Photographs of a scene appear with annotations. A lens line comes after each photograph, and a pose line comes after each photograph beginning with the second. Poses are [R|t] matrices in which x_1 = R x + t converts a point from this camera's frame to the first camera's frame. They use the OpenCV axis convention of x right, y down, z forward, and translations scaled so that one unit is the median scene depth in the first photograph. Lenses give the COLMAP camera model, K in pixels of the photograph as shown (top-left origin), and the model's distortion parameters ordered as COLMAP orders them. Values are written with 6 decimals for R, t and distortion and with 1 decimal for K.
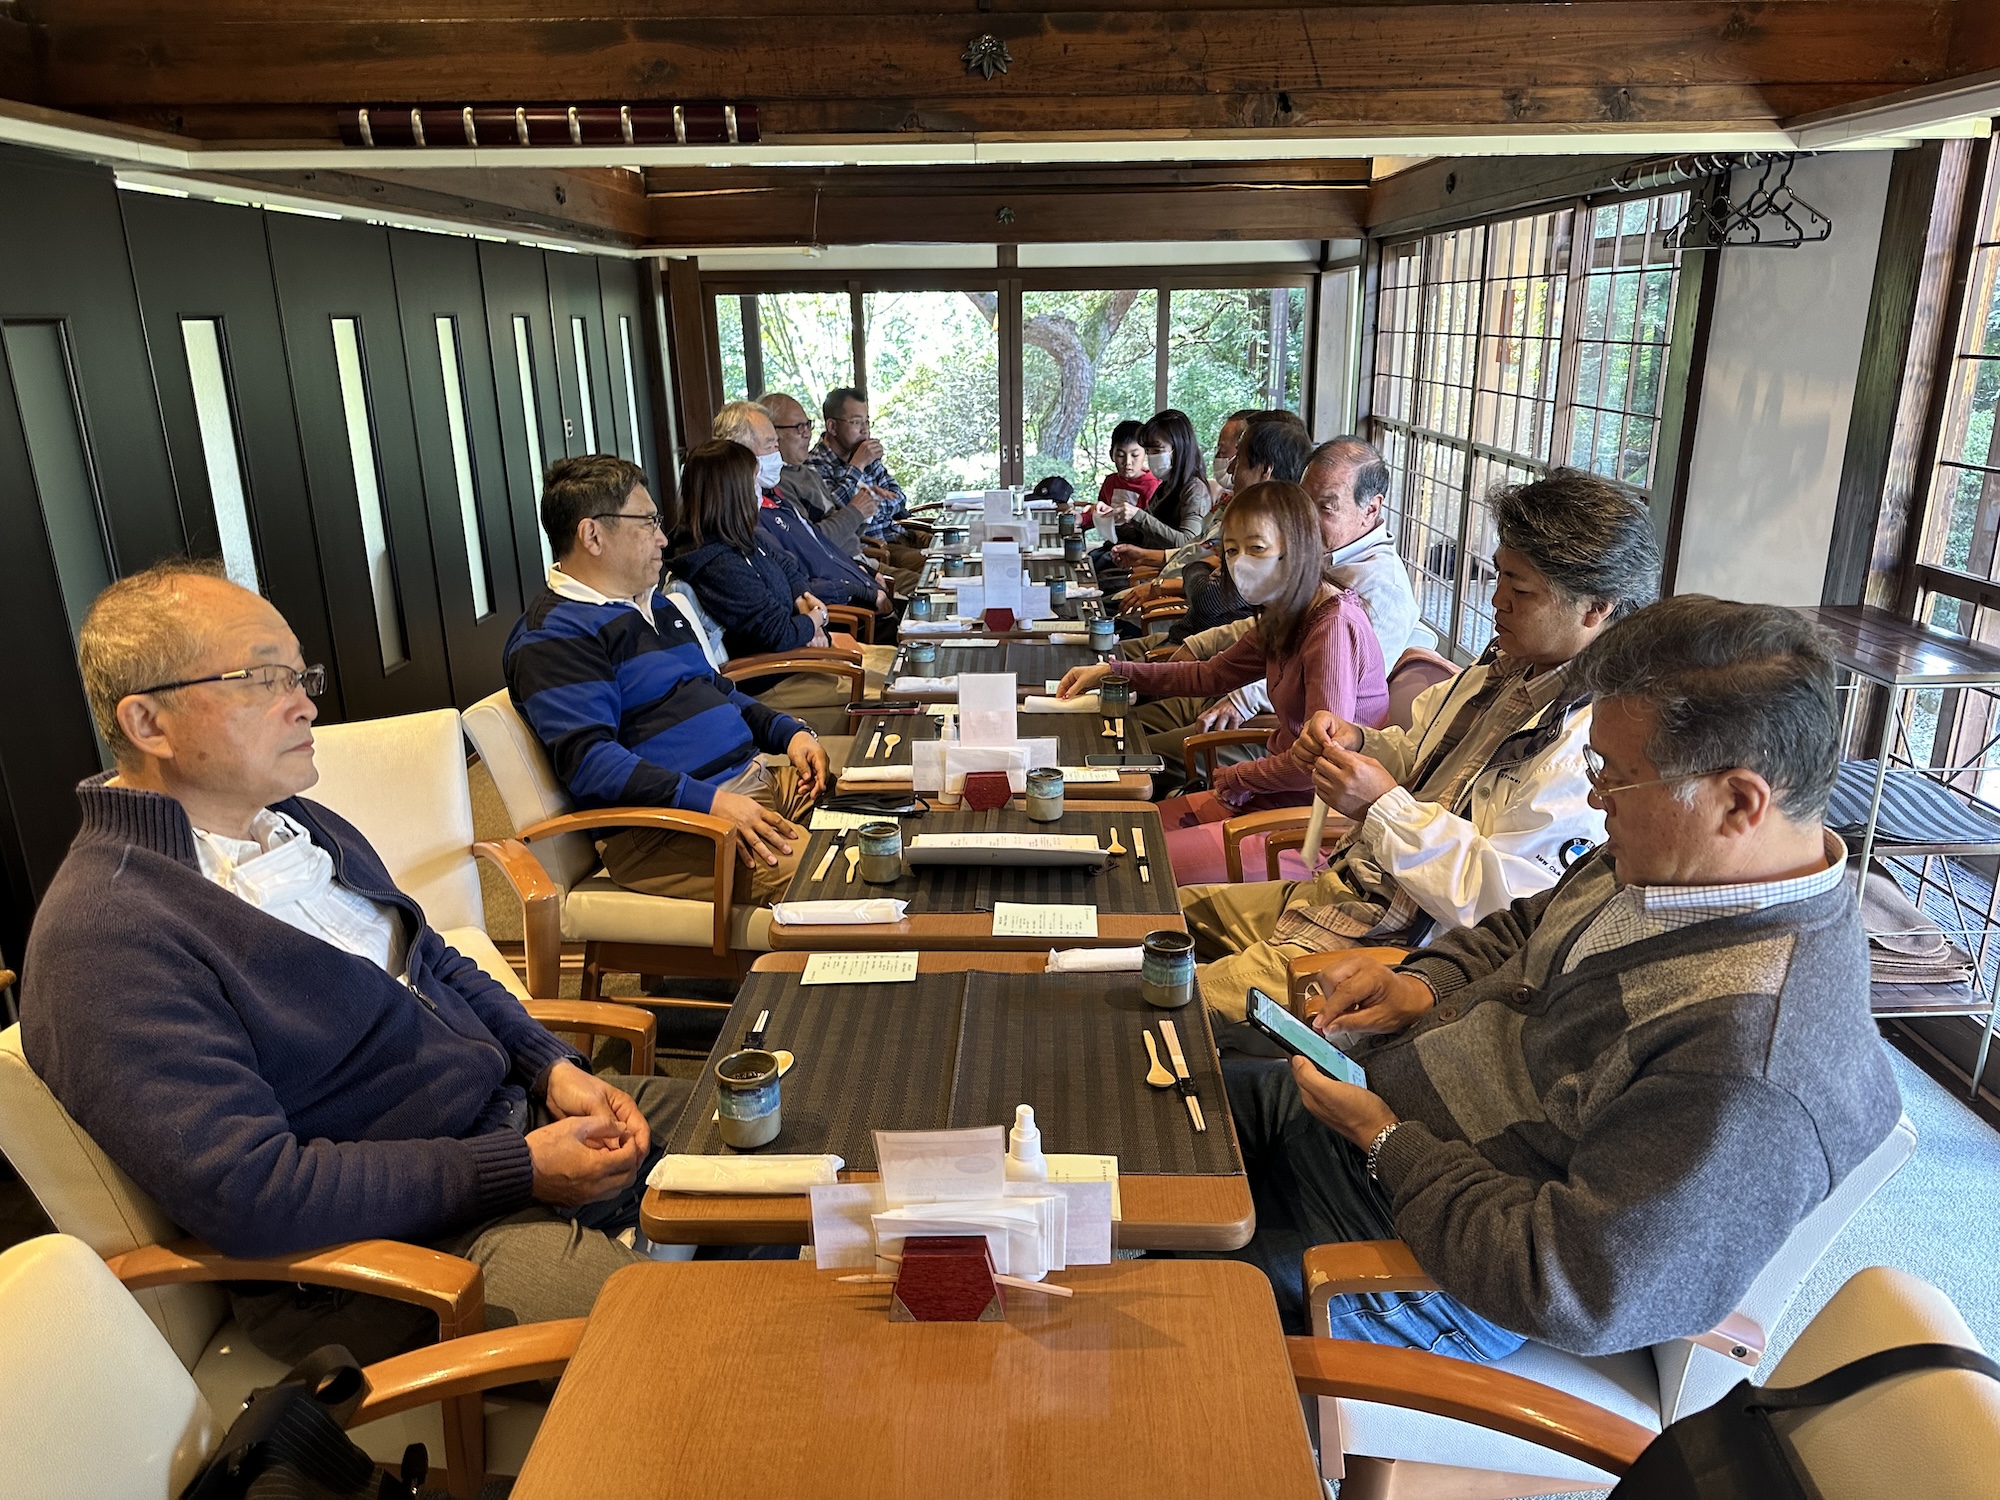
lens RADIAL K [[1405.3, 0, 1000.0], [0, 1405.3, 750.0], [0, 0, 1]] dist [0.075563, -0.090939]
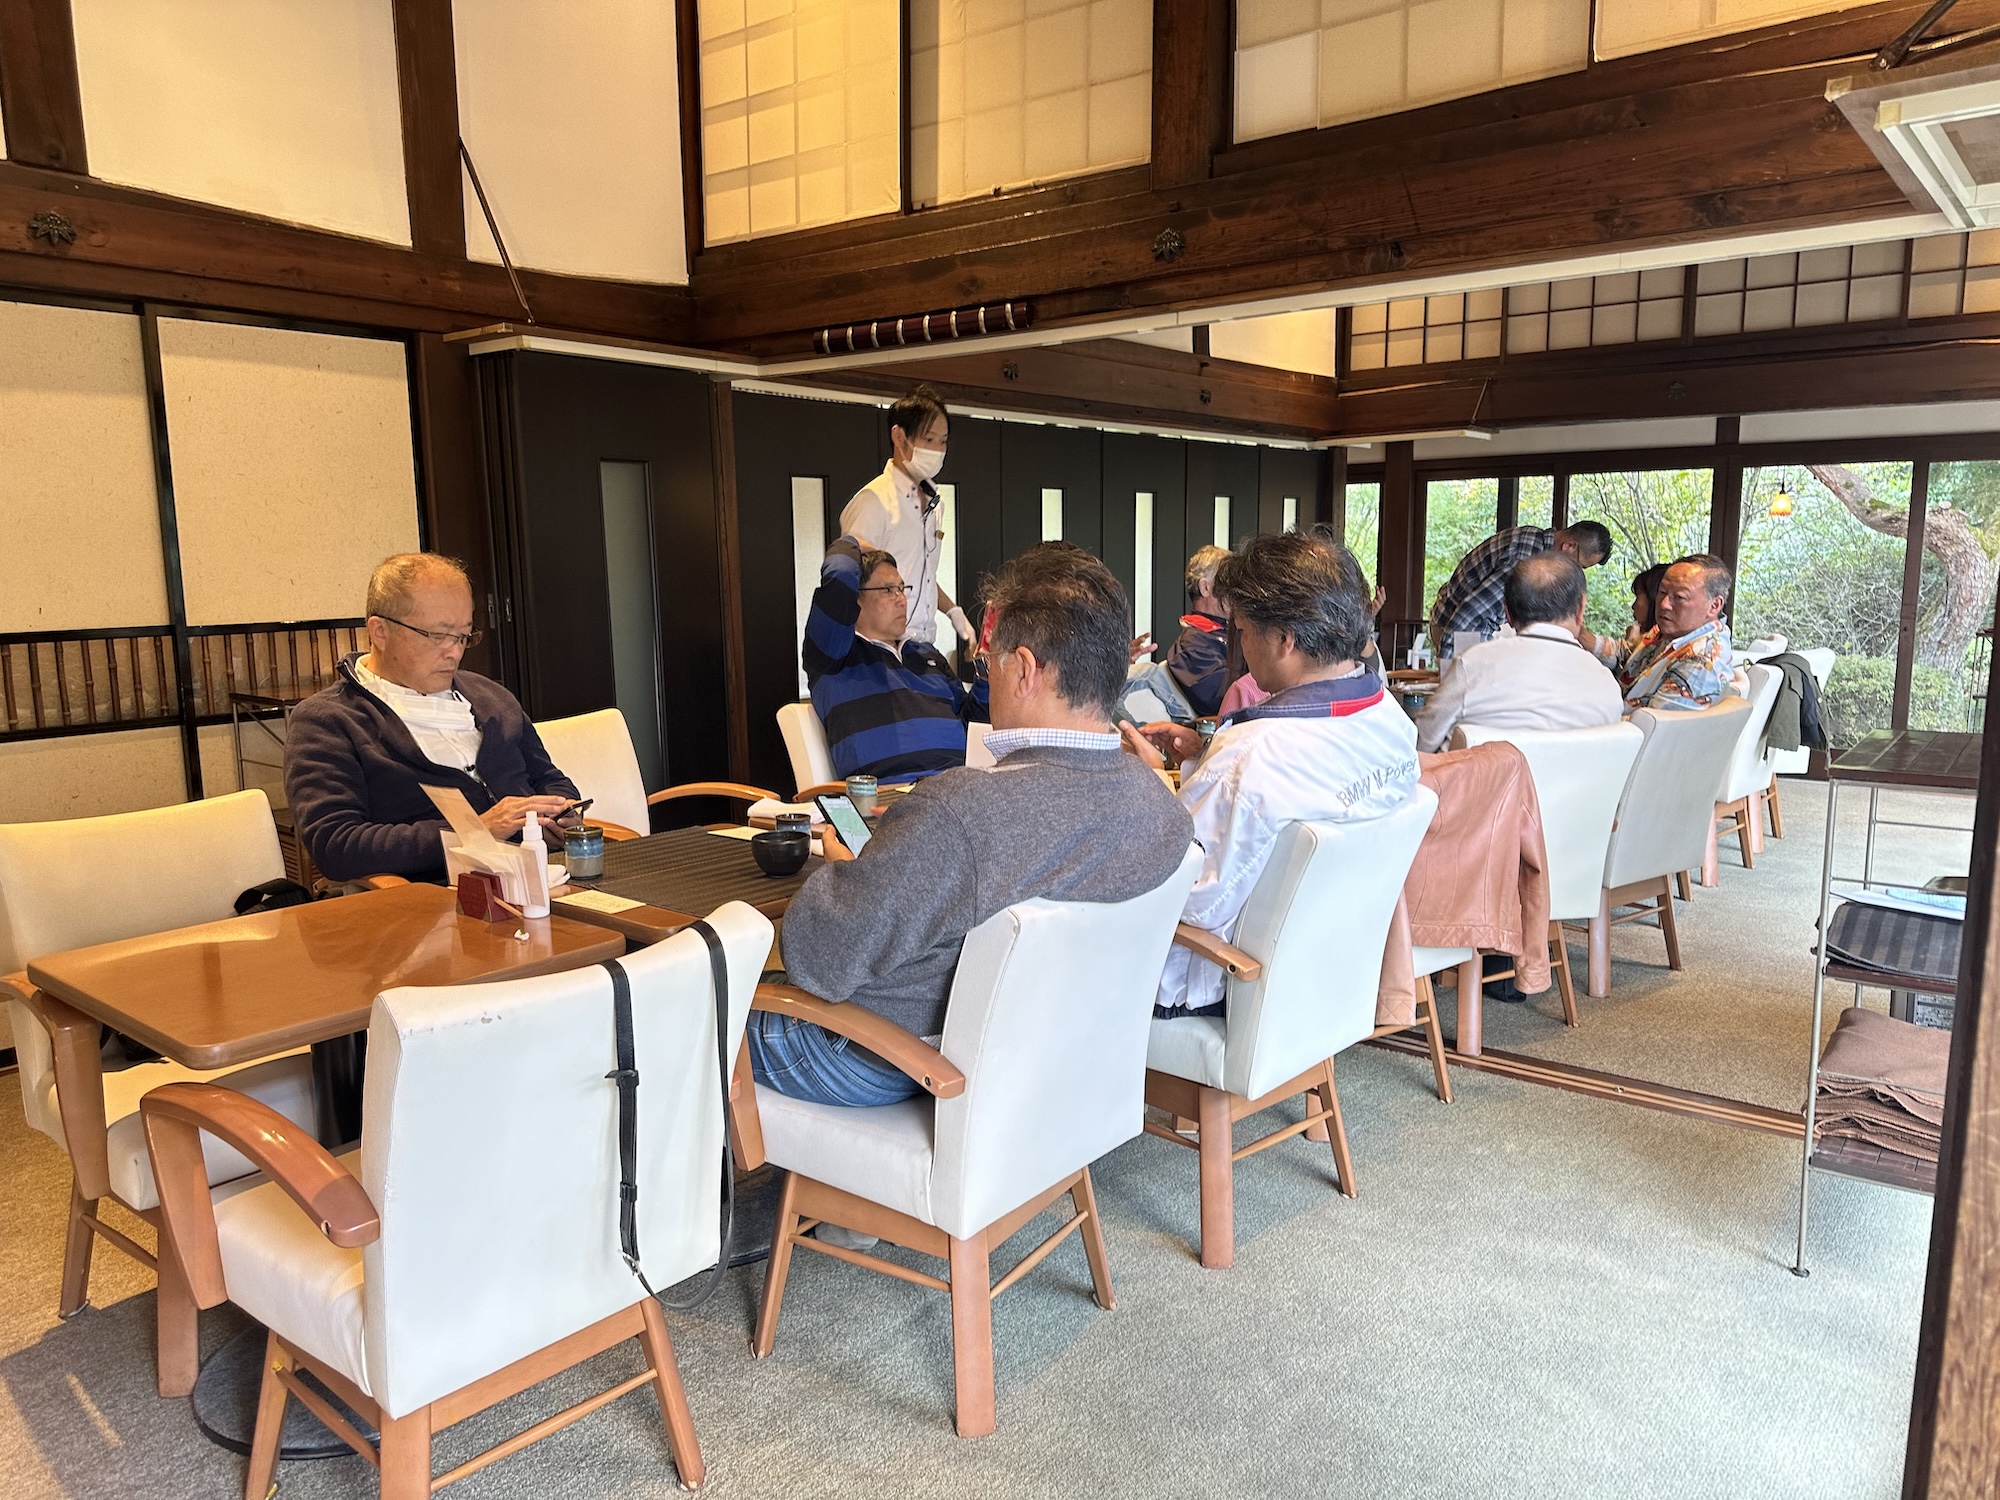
lens RADIAL K [[1405.3, 0, 1000.0], [0, 1405.3, 750.0], [0, 0, 1]] dist [0.075563, -0.090939]
pose [[0.787227, 0.092508, -0.609686, 0.684728], [-0.181692, 0.979590, -0.085968, 0.095230], [0.589290, 0.178451, 0.787968, -0.016216]]
